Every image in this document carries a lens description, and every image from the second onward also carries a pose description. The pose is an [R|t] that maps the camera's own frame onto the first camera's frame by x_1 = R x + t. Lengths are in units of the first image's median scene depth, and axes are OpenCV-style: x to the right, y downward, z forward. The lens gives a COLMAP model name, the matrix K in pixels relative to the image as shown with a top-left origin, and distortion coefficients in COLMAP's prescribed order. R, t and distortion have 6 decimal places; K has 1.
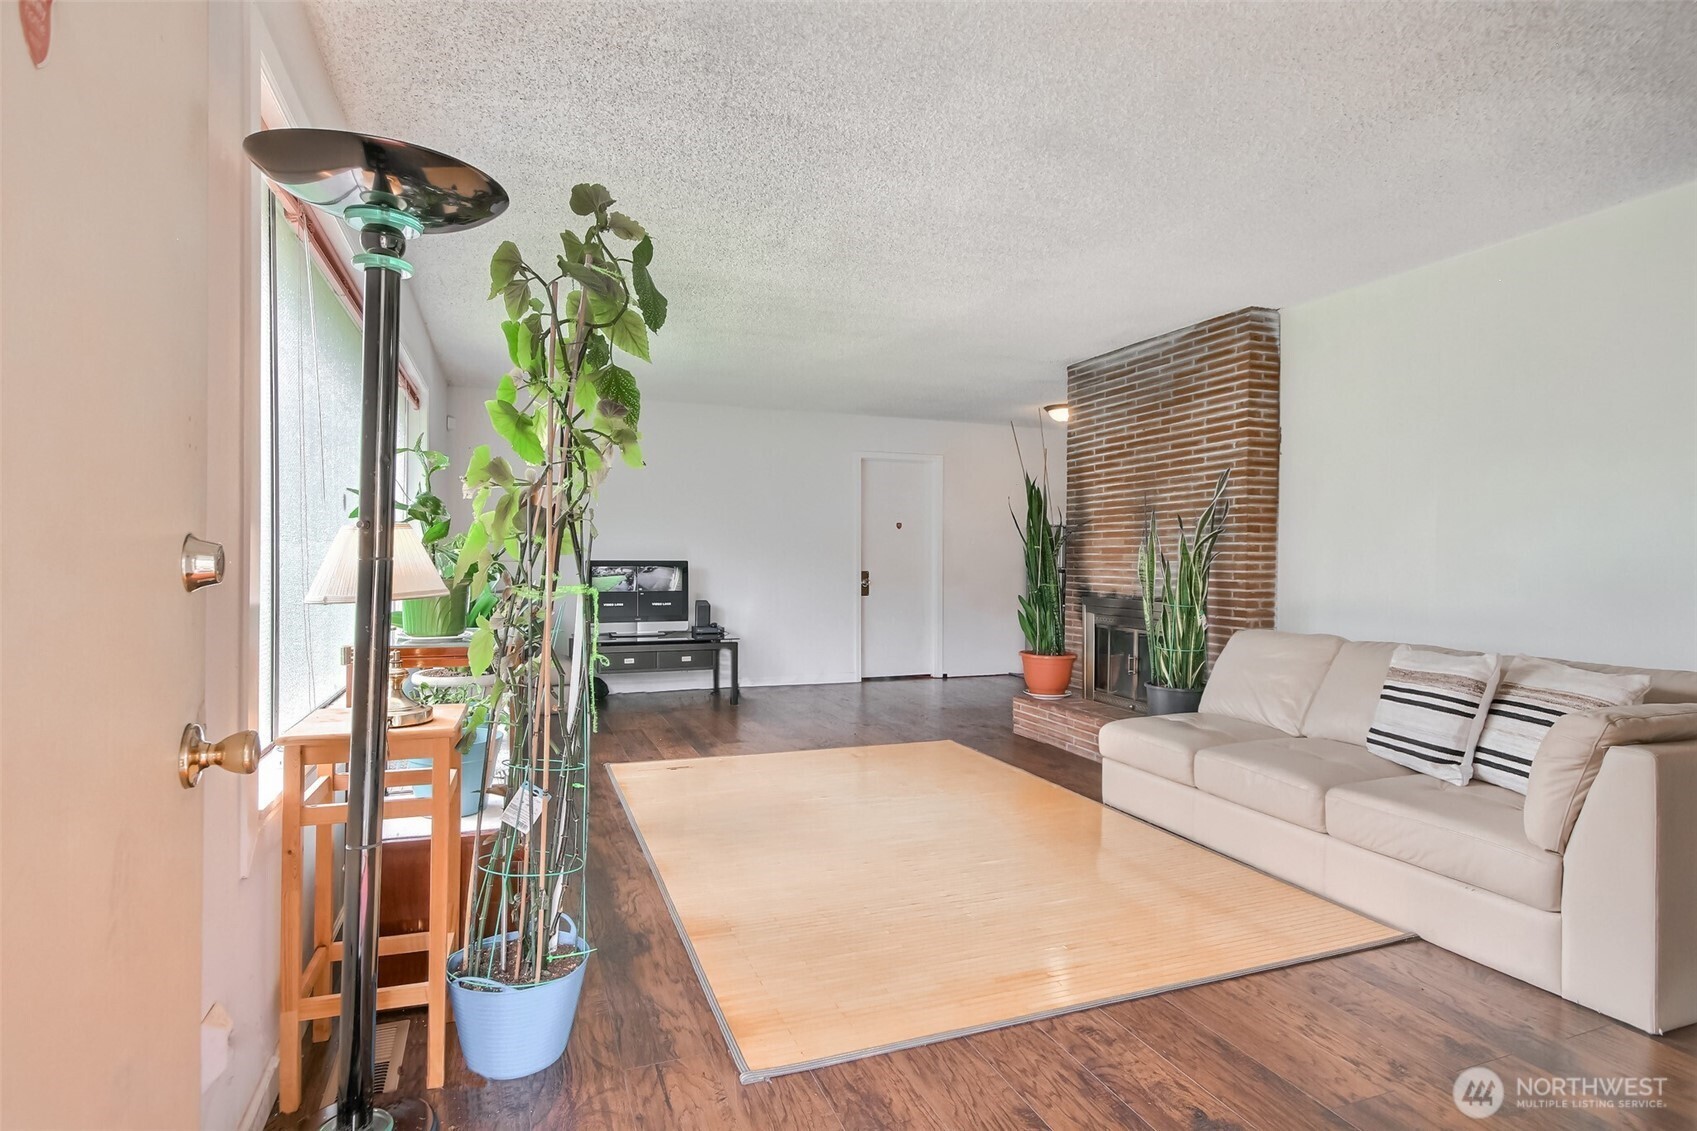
lens RADIAL K [[872.1, 0, 849.6], [0, 872.1, 564.7], [0, 0, 1]] dist [0.004014, 0.001338]
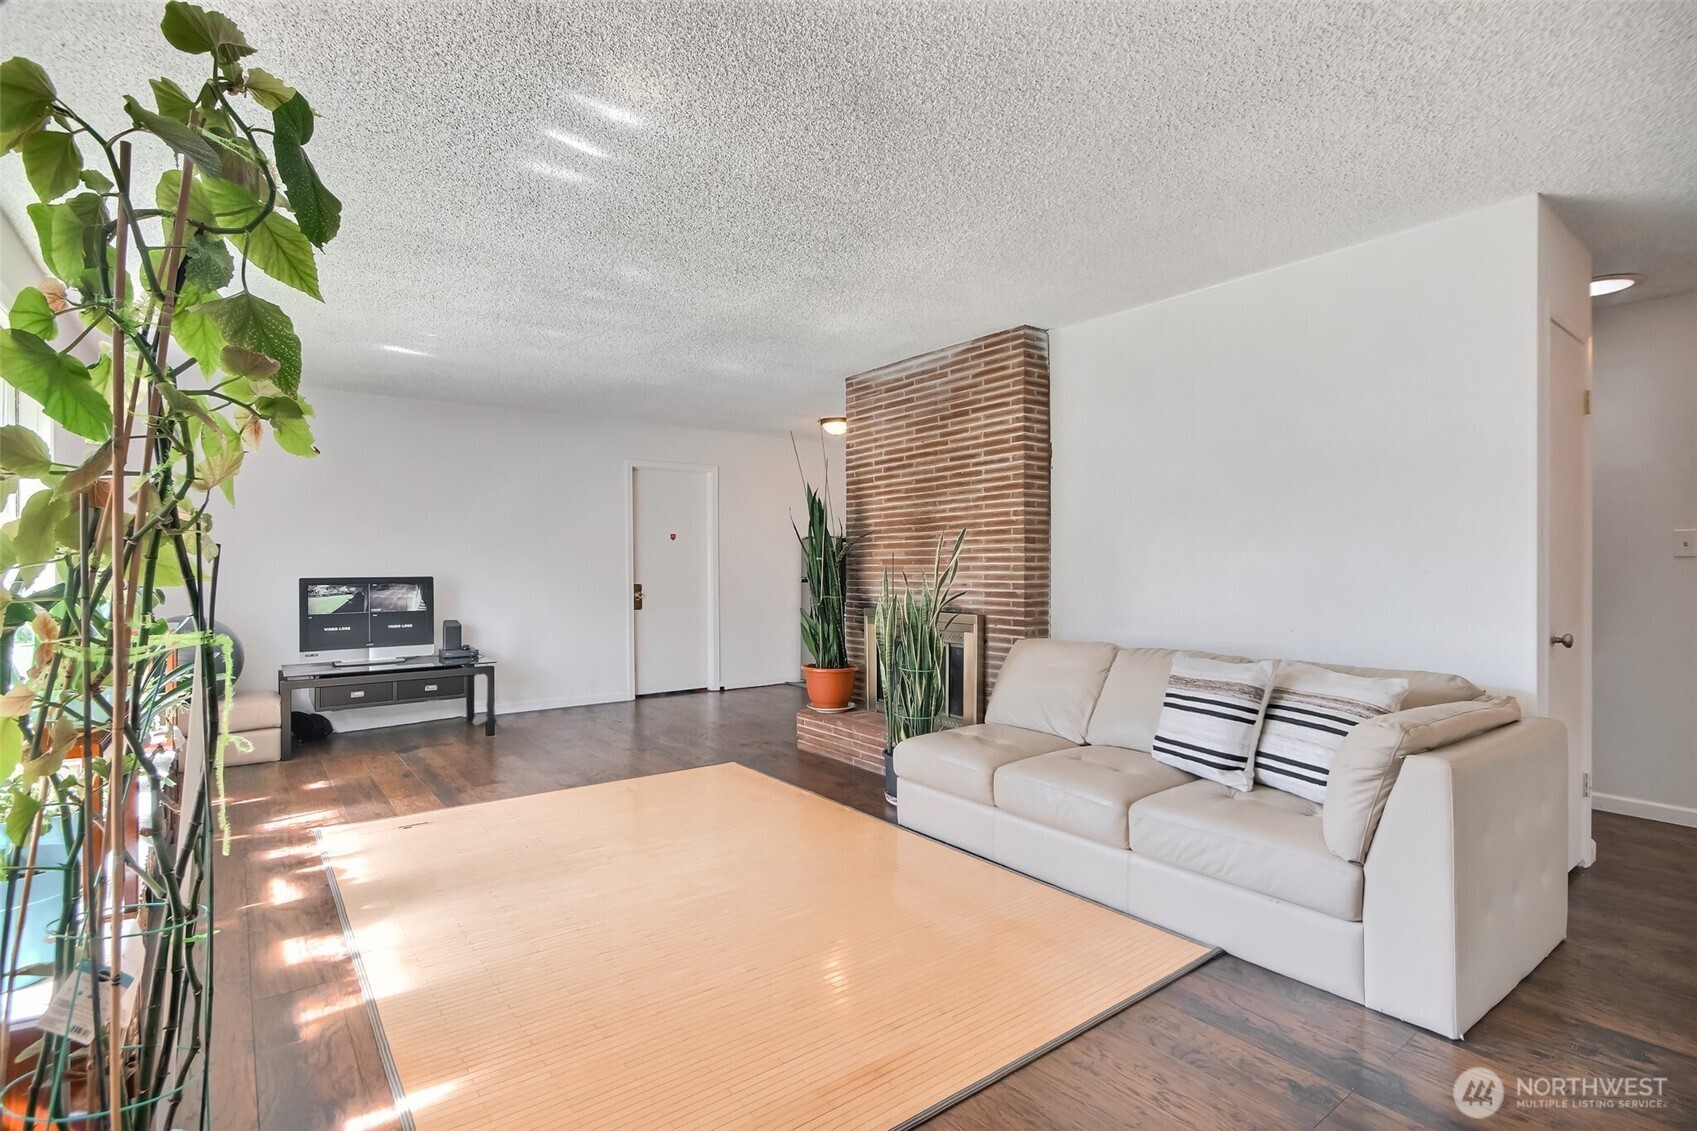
lens RADIAL K [[810.3, 0, 850.5], [0, 810.3, 564.4], [0, 0, 1]] dist [-0.003682, 0.000355]
pose [[0.961495, -0.010112, 0.274638, -0.003384], [0.012796, 0.999886, -0.007985, -0.007636], [-0.274526, 0.011192, 0.961515, 0.140208]]
